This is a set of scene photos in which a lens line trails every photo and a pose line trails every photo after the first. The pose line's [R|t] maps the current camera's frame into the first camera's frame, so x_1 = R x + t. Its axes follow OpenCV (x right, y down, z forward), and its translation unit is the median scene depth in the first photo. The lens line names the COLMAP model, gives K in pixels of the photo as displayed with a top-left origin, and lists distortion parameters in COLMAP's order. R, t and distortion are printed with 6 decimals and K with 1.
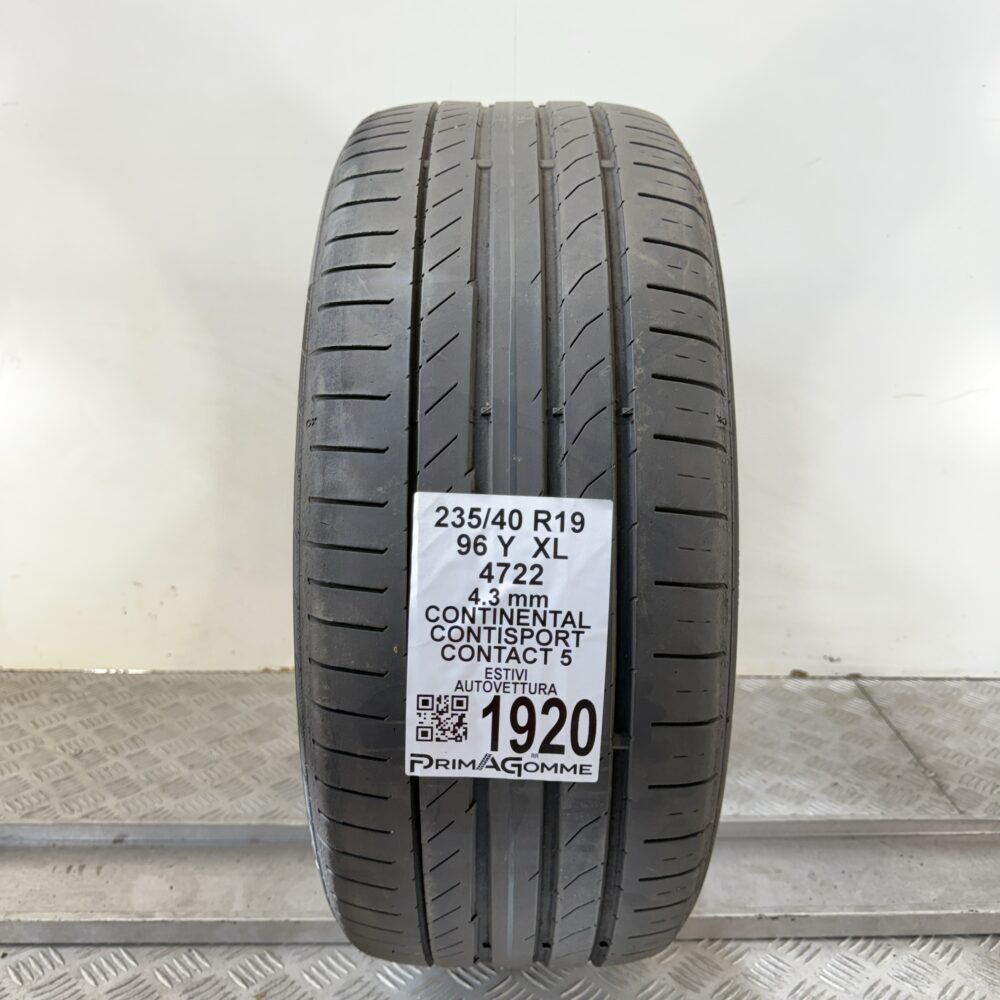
lens RADIAL K [[942.9, 0, 500.0], [0, 942.9, 500.0], [0, 0, 1]] dist [0.162961, -0.350014]
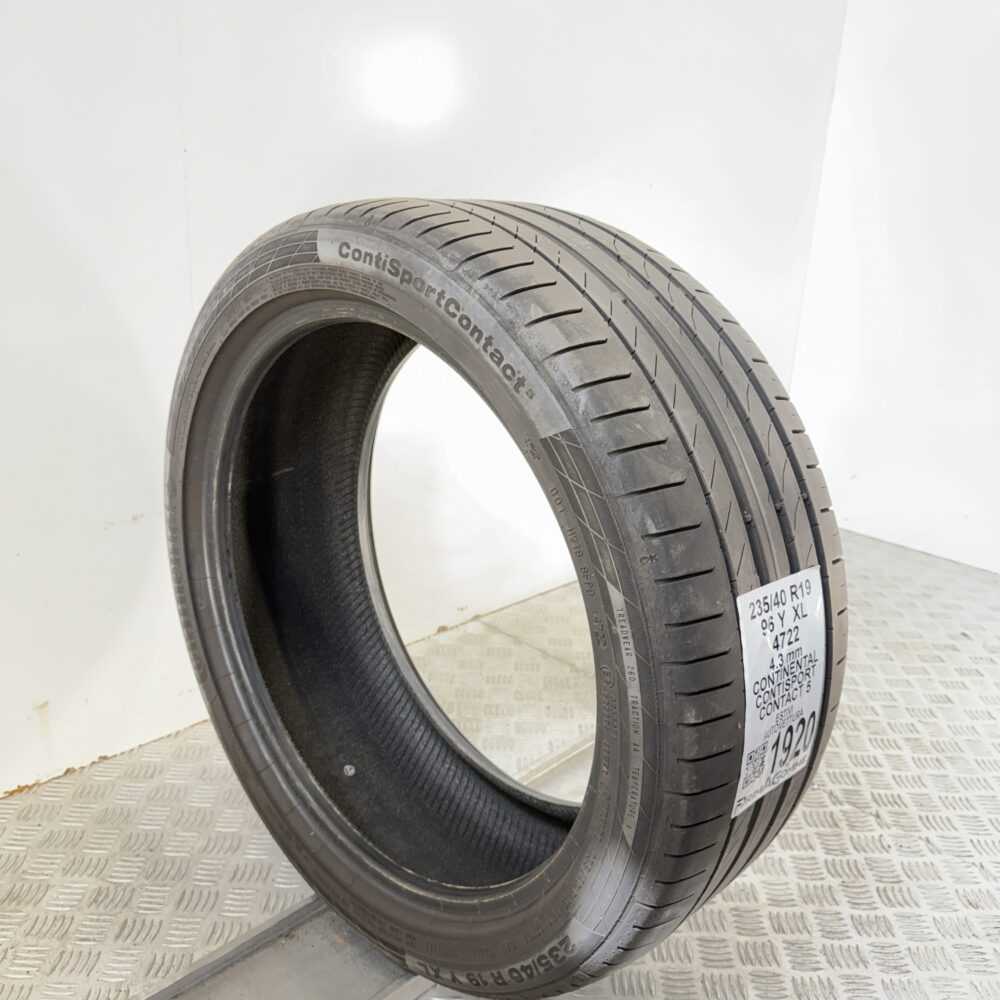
lens RADIAL K [[942.9, 0, 500.0], [0, 942.9, 500.0], [0, 0, 1]] dist [0.162961, -0.350014]
pose [[0.707737, -0.197359, 0.678349, -1.019411], [0.142927, 0.980331, 0.136098, -0.312820], [-0.691867, 0.000633, 0.722024, 0.296221]]
